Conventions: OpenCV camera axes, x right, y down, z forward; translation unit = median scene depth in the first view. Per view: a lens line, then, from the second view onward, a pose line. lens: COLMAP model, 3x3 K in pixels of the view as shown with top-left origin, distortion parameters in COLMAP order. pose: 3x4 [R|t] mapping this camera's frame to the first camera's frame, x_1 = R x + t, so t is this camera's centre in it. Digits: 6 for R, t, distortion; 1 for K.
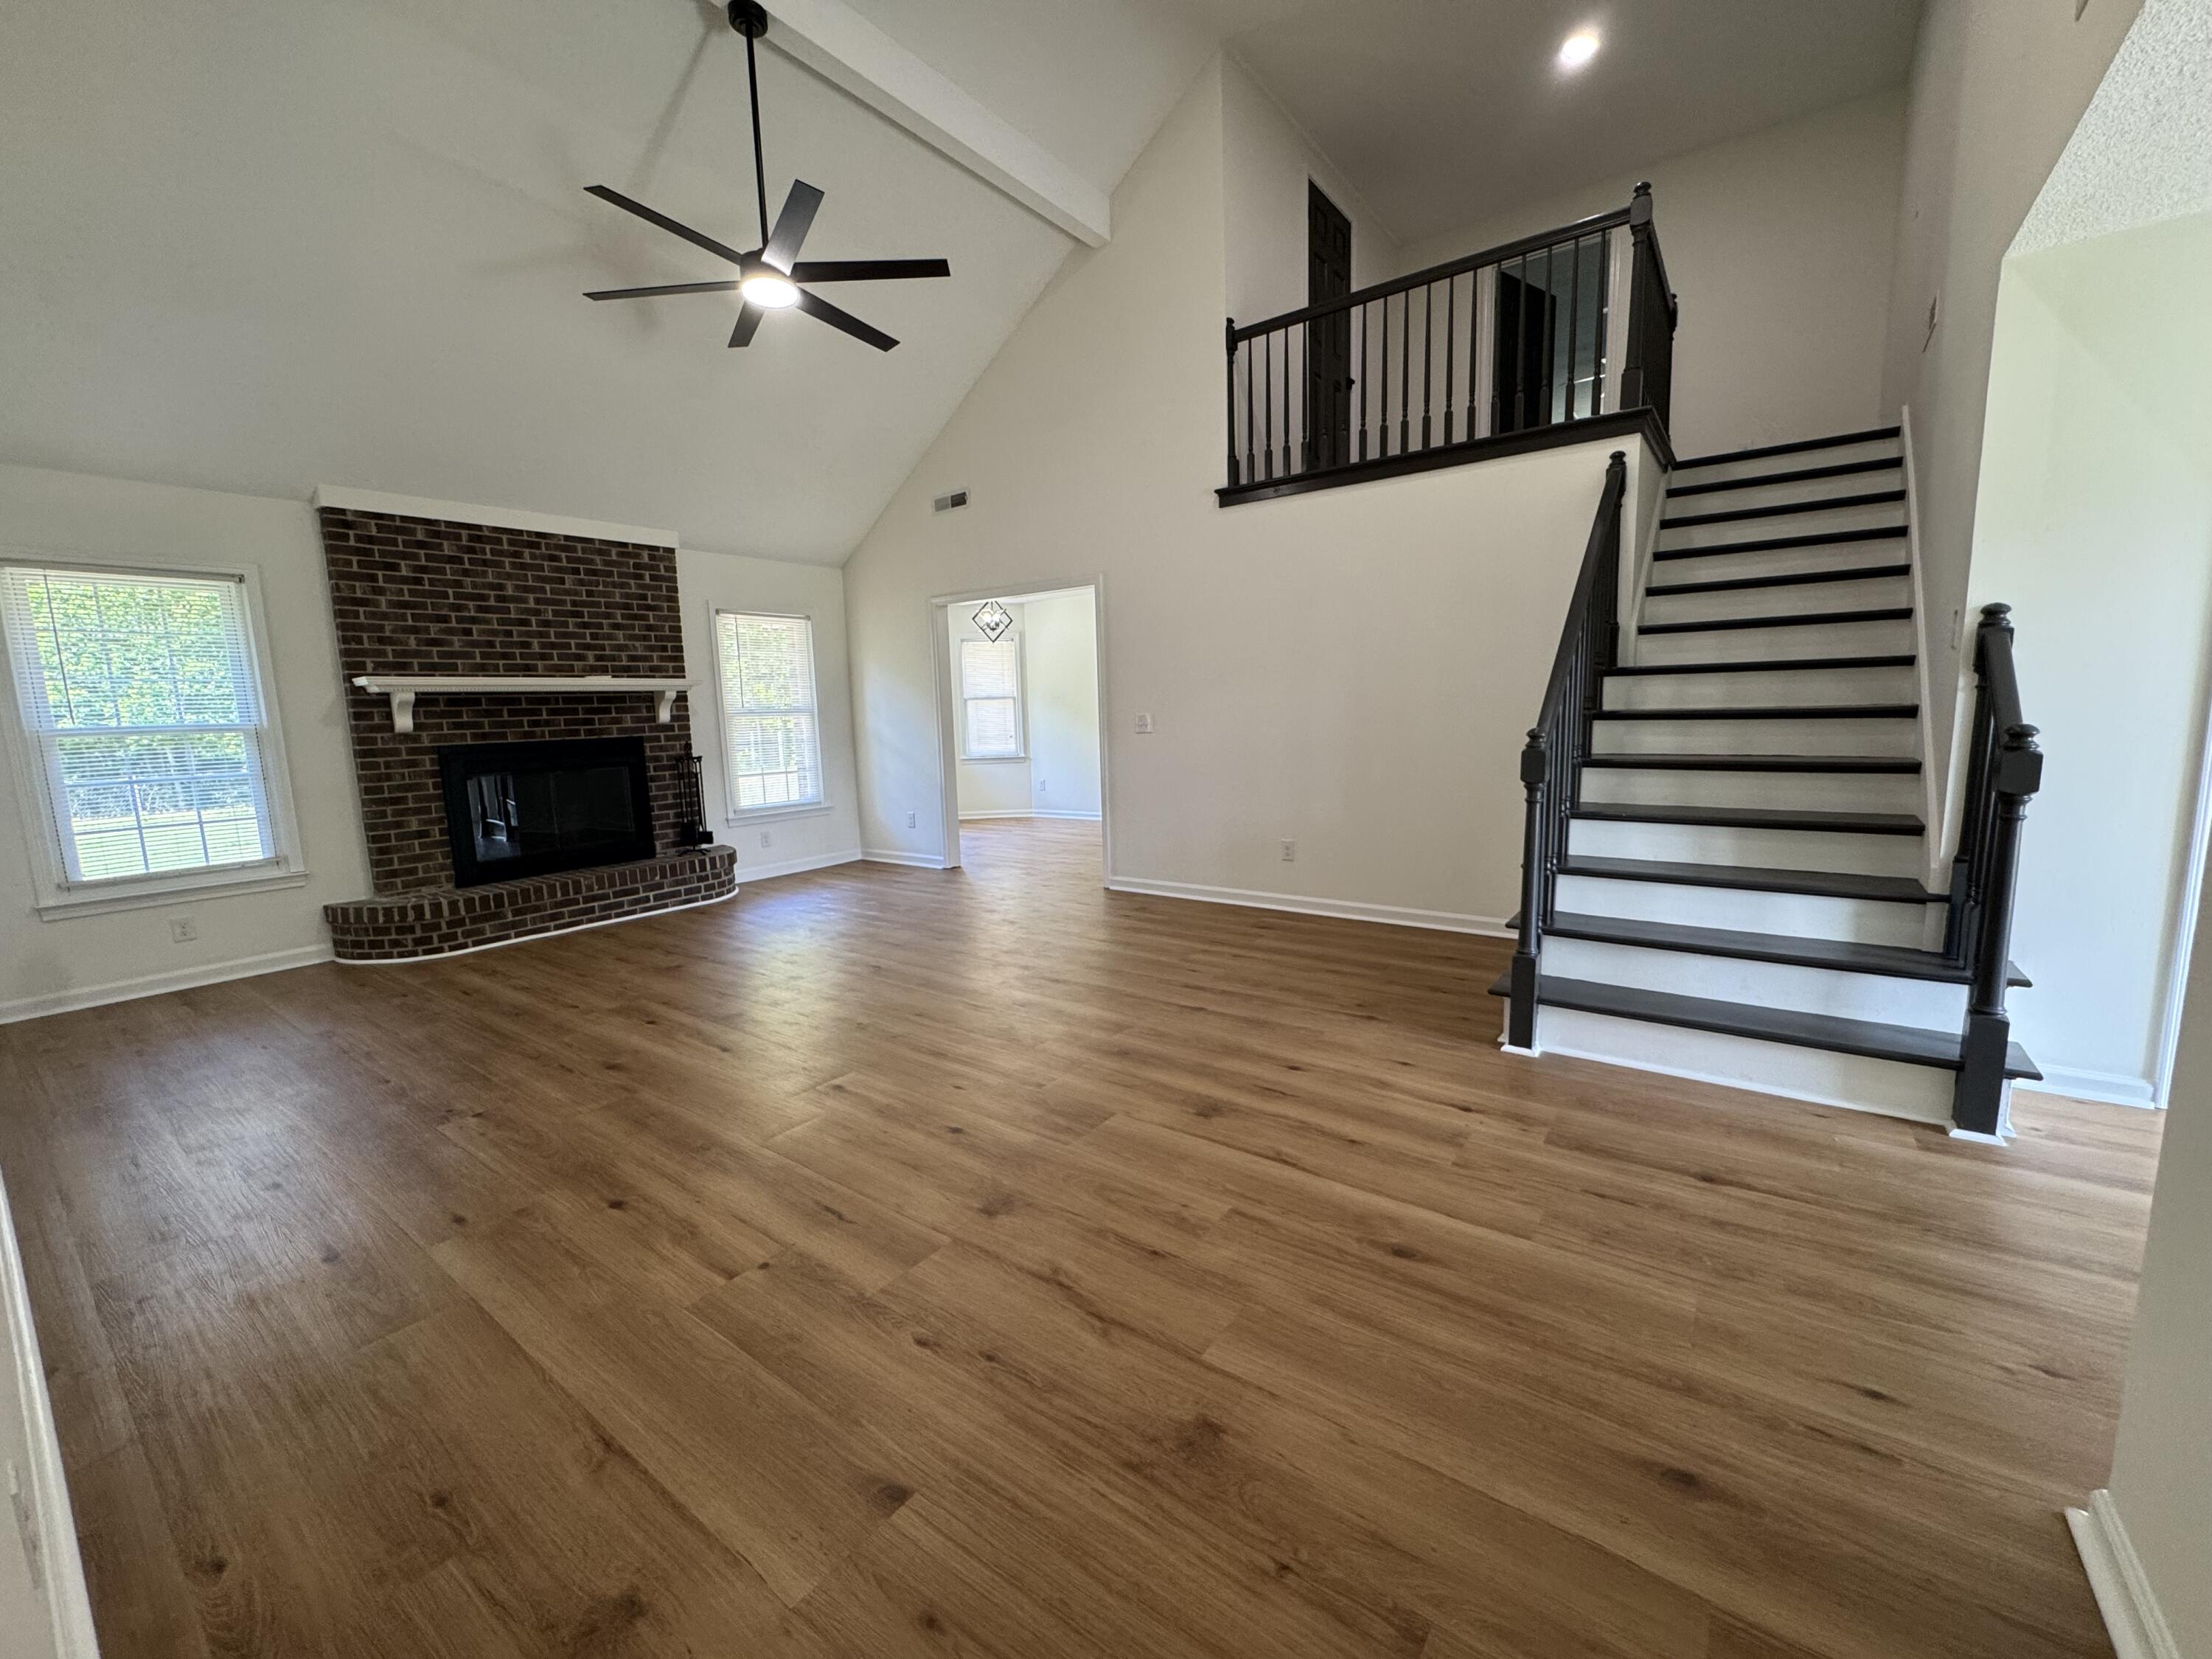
lens RADIAL K [[882.9, 0, 1106.0], [0, 882.9, 829.5], [0, 0, 1]] dist [-0.004531, 0.000407]
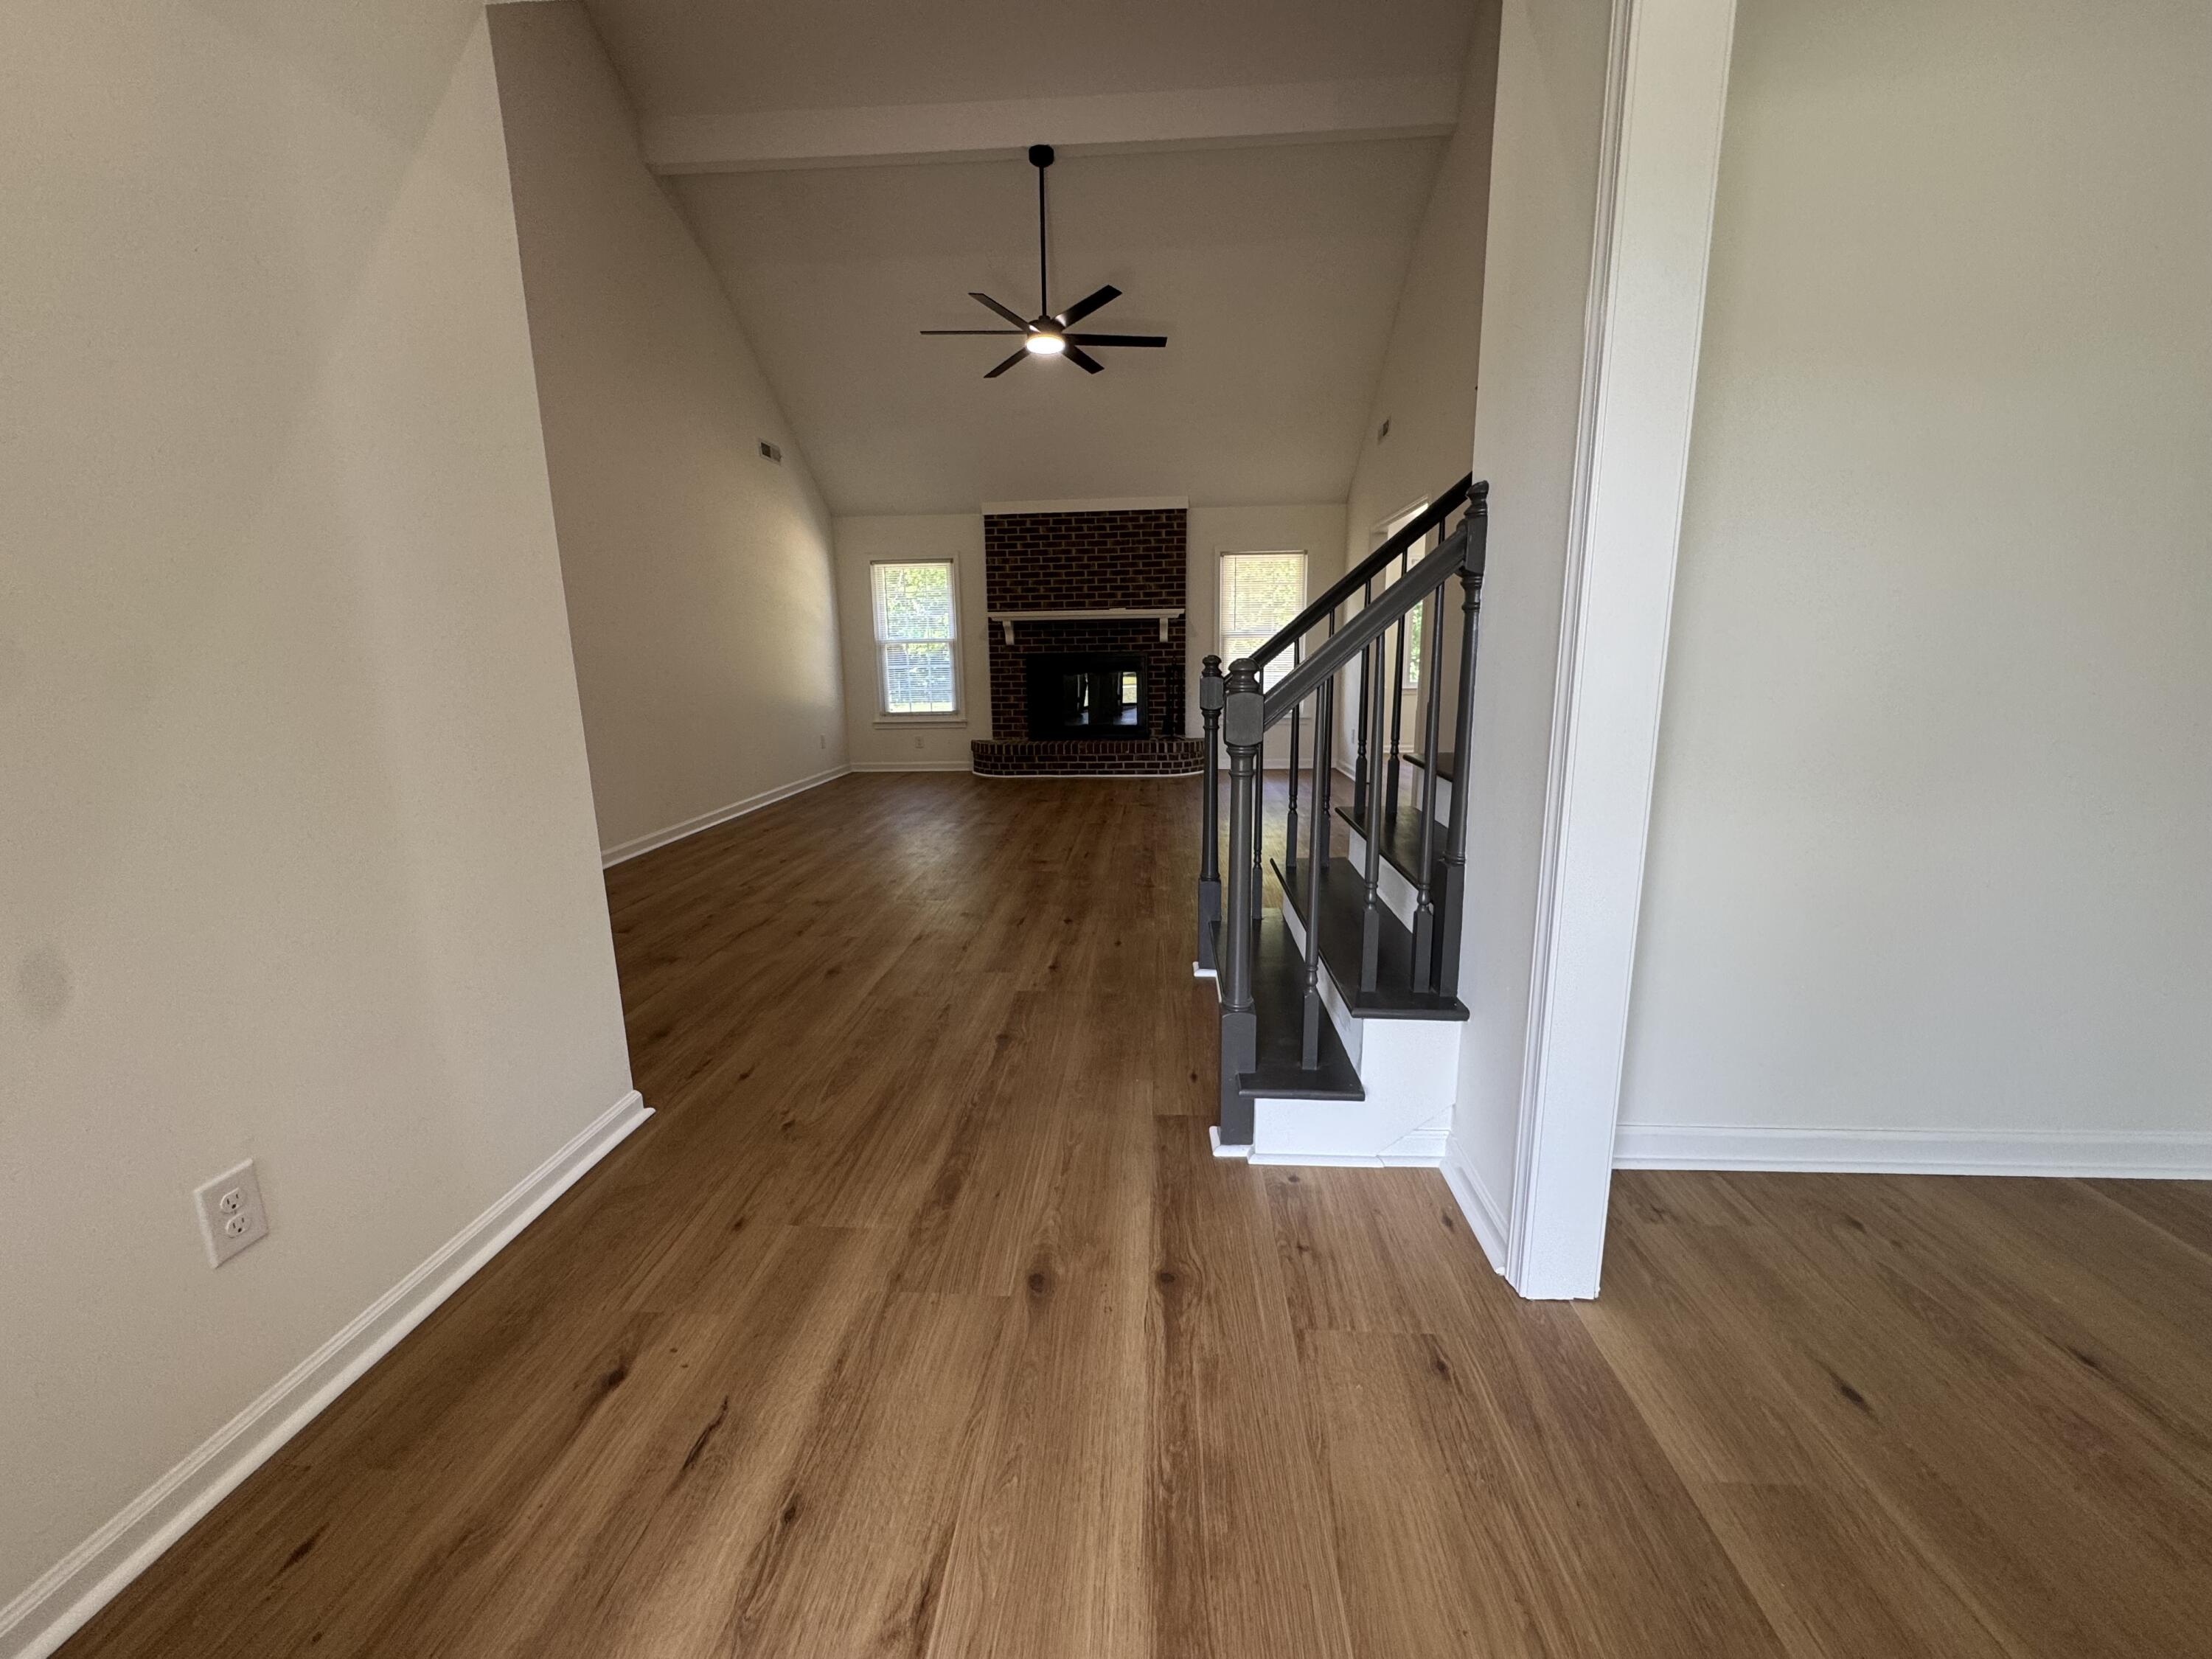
lens RADIAL K [[882.9, 0, 1106.0], [0, 882.9, 829.5], [0, 0, 1]] dist [-0.004531, 0.000407]
pose [[0.546843, 0.186380, -0.816226, 0.764929], [-0.116353, 0.982364, 0.146364, -0.030635], [0.829111, 0.014933, 0.558885, 0.203144]]
